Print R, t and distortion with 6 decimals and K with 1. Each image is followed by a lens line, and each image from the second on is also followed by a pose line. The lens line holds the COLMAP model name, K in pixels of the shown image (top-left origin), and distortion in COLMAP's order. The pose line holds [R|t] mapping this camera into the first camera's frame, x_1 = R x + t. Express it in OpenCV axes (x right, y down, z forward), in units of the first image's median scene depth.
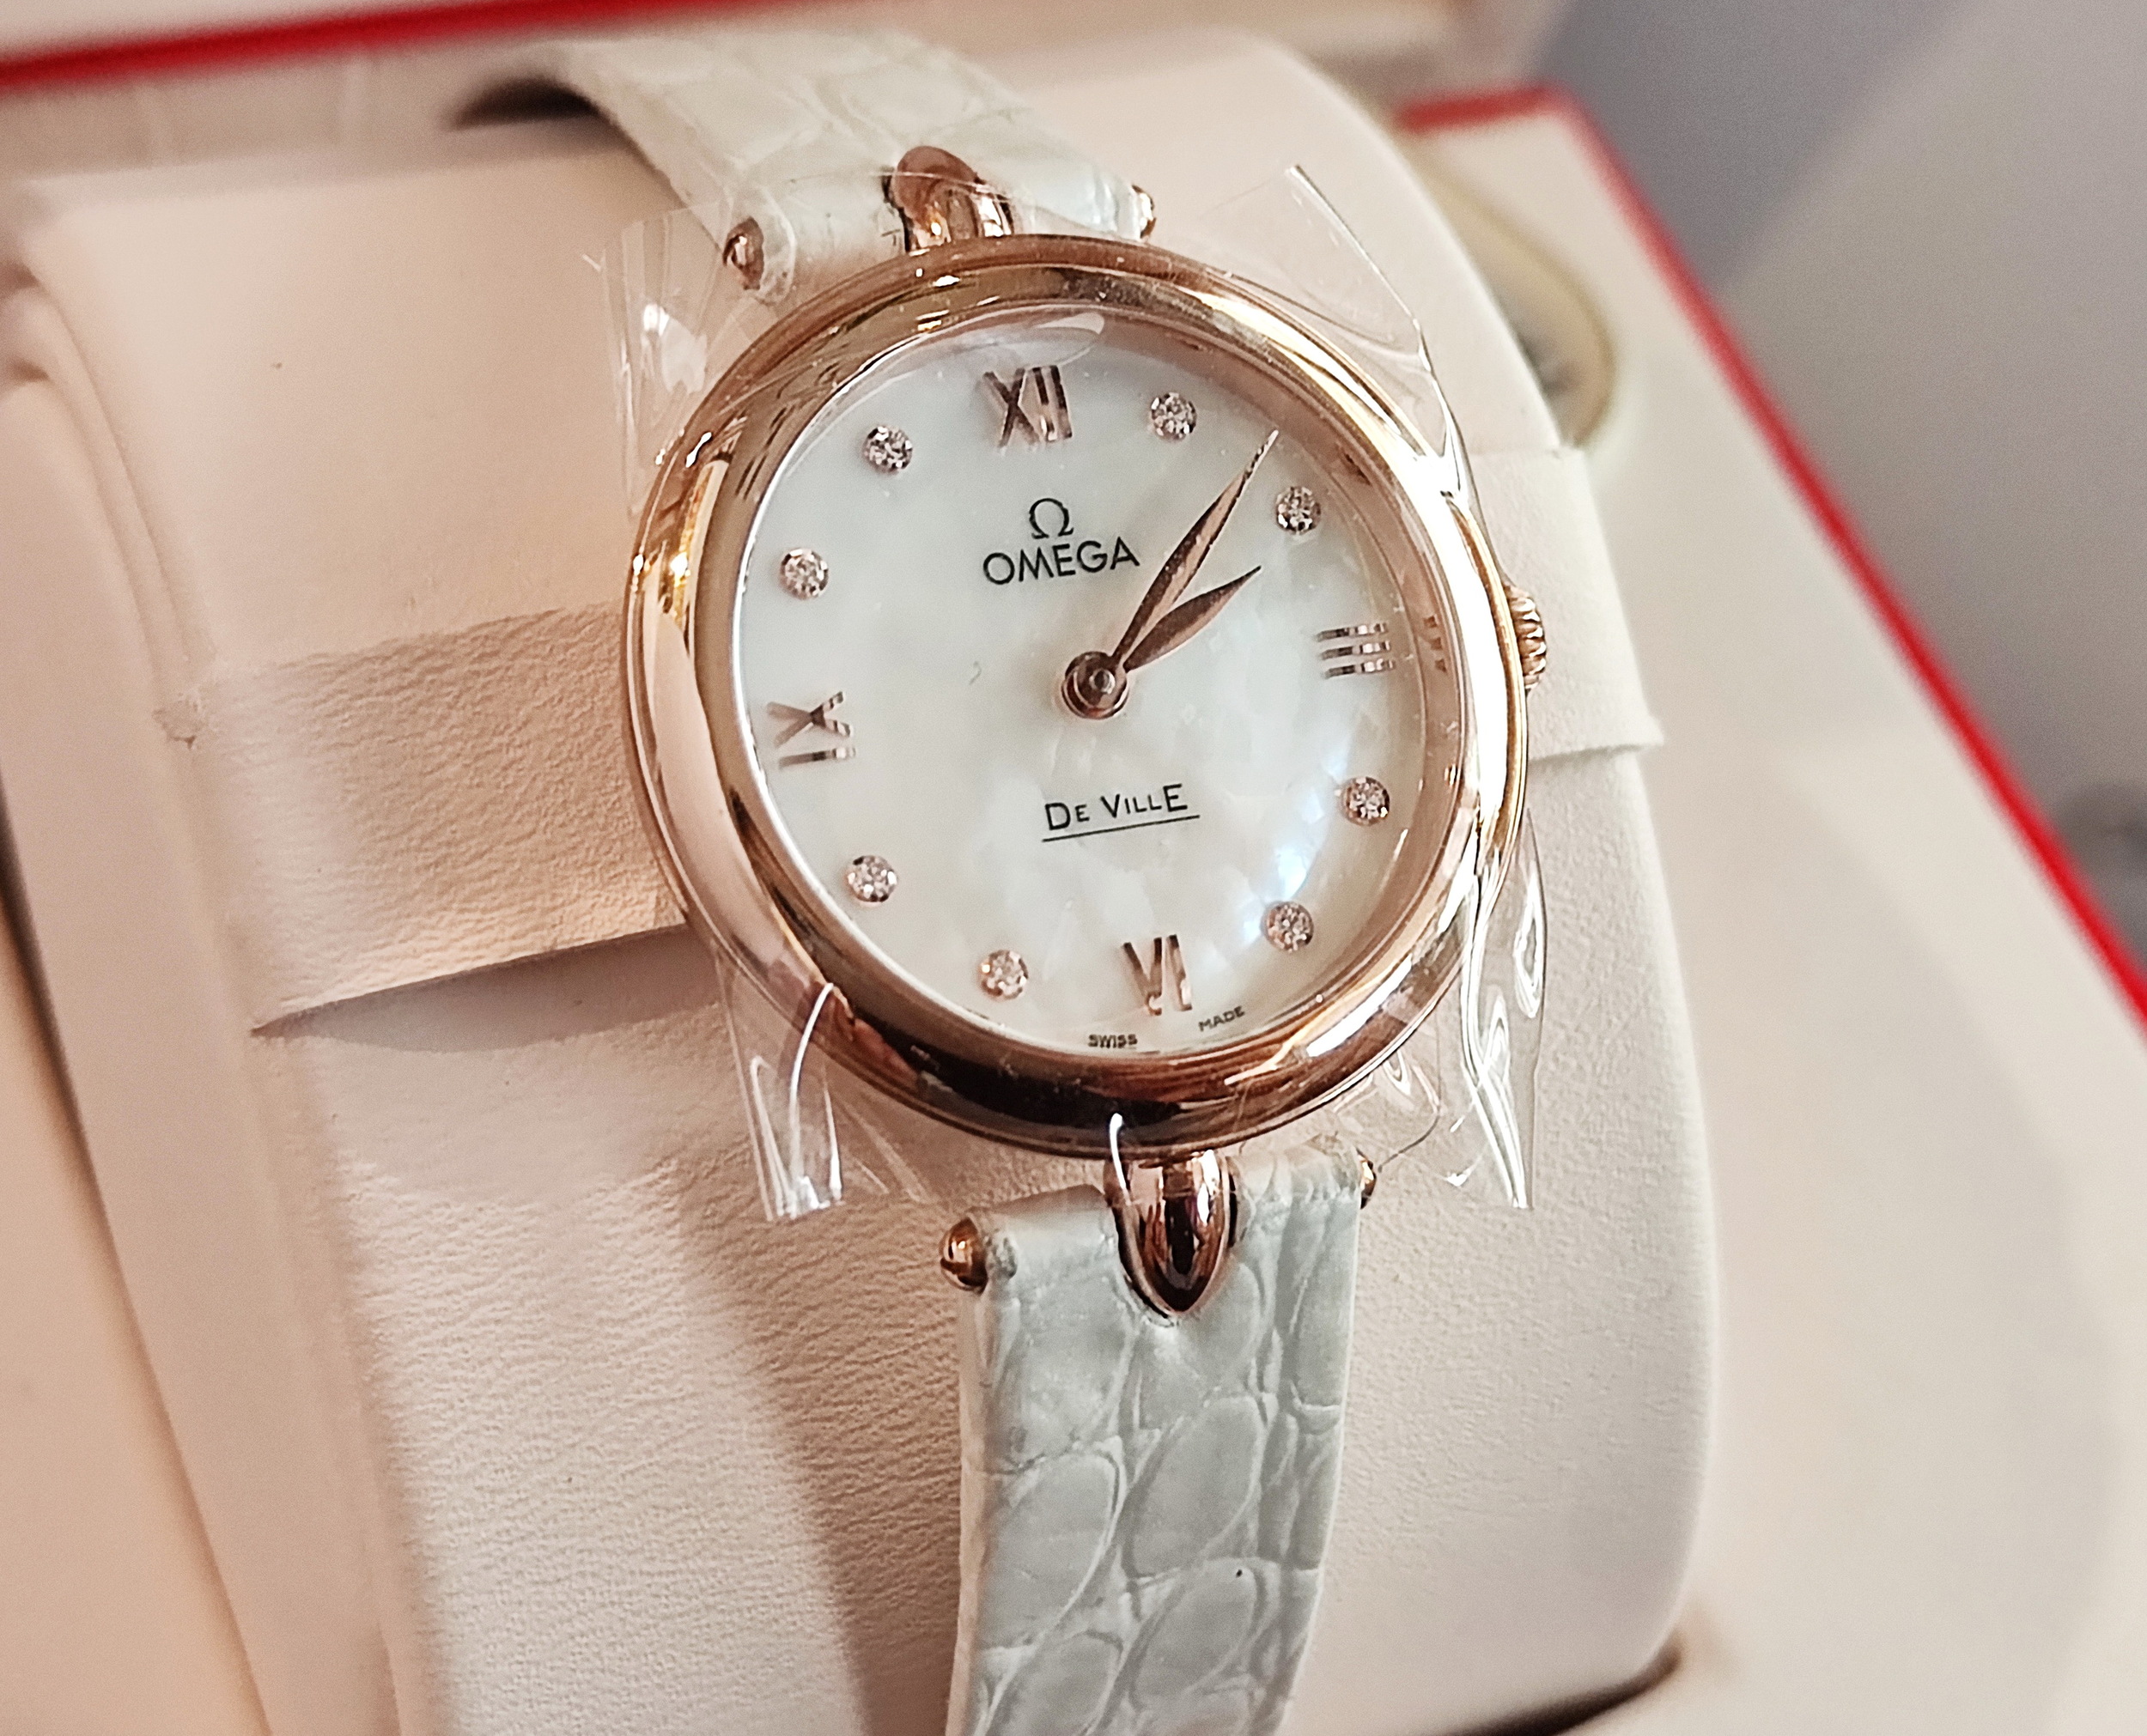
lens RADIAL K [[1787.5, 0, 1073.5], [0, 1787.5, 868.0], [0, 0, 1]] dist [0.003864, 0.006017]
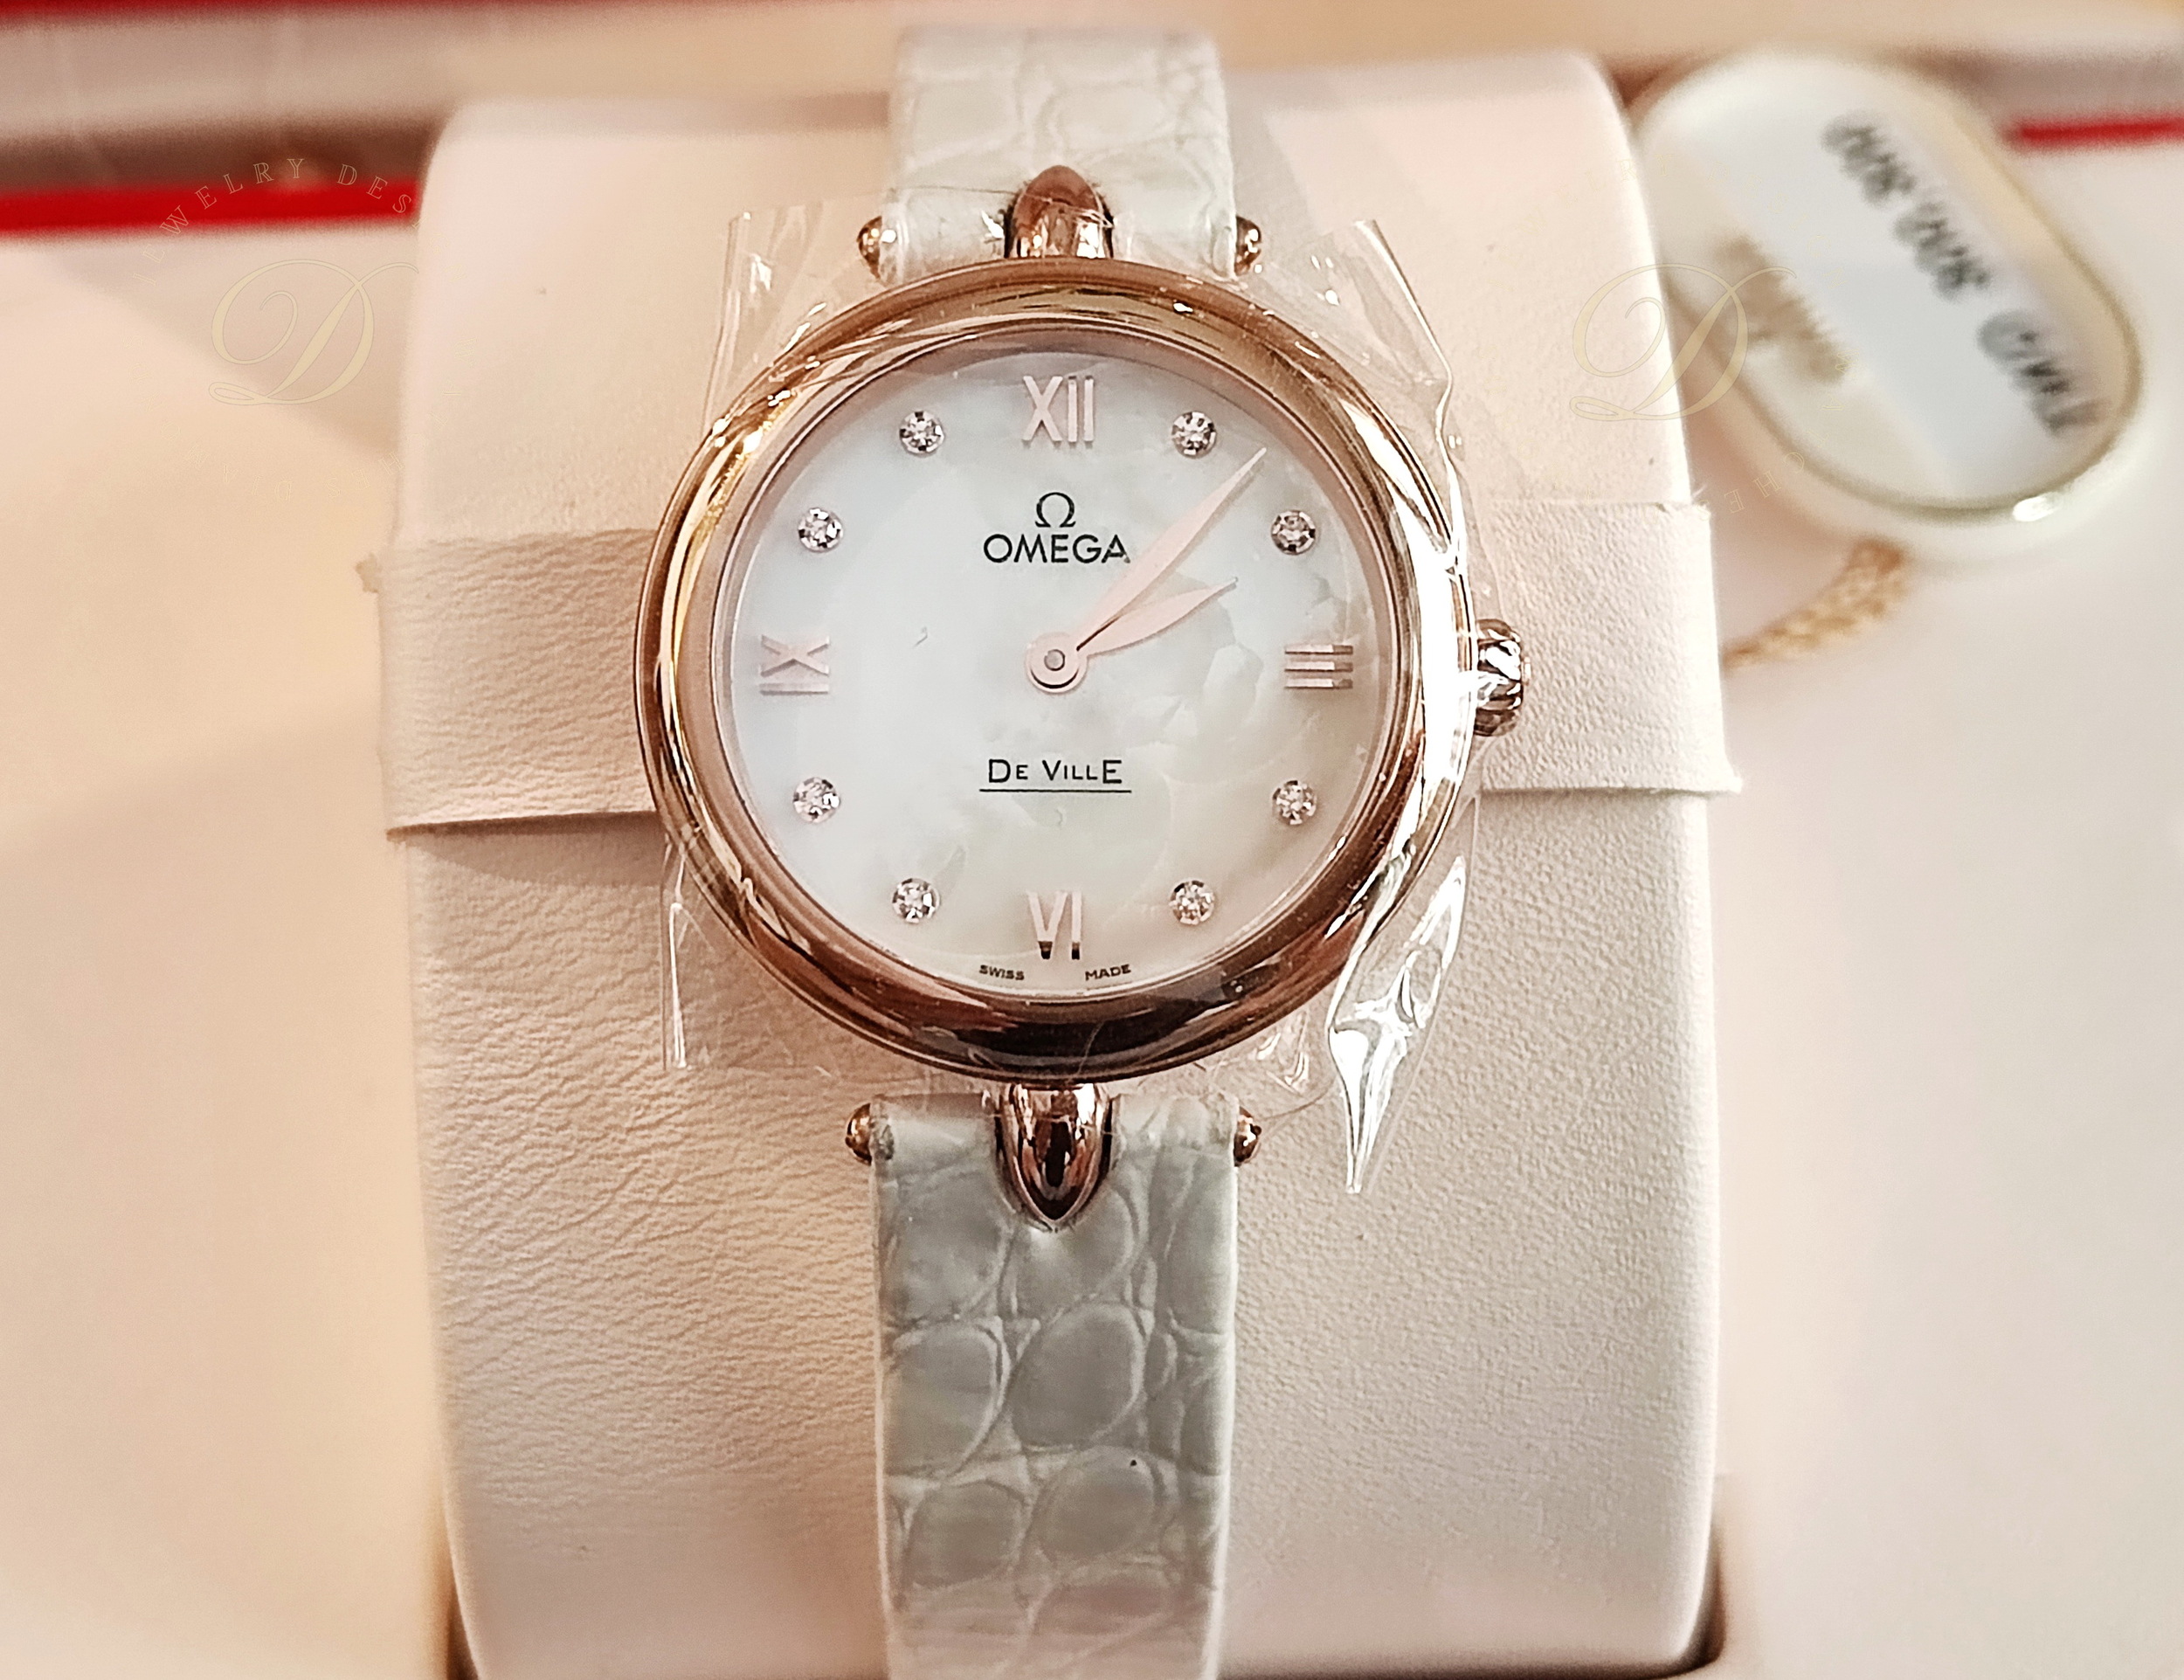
lens RADIAL K [[1623.1, 0, 1092.1], [0, 1623.1, 806.0], [0, 0, 1]] dist [0.006872, -0.000380]
pose [[0.970405, 0.167339, -0.174101, 0.203124], [-0.165332, 0.985893, 0.026076, -0.038376], [0.176009, 0.003480, 0.984382, -0.007089]]
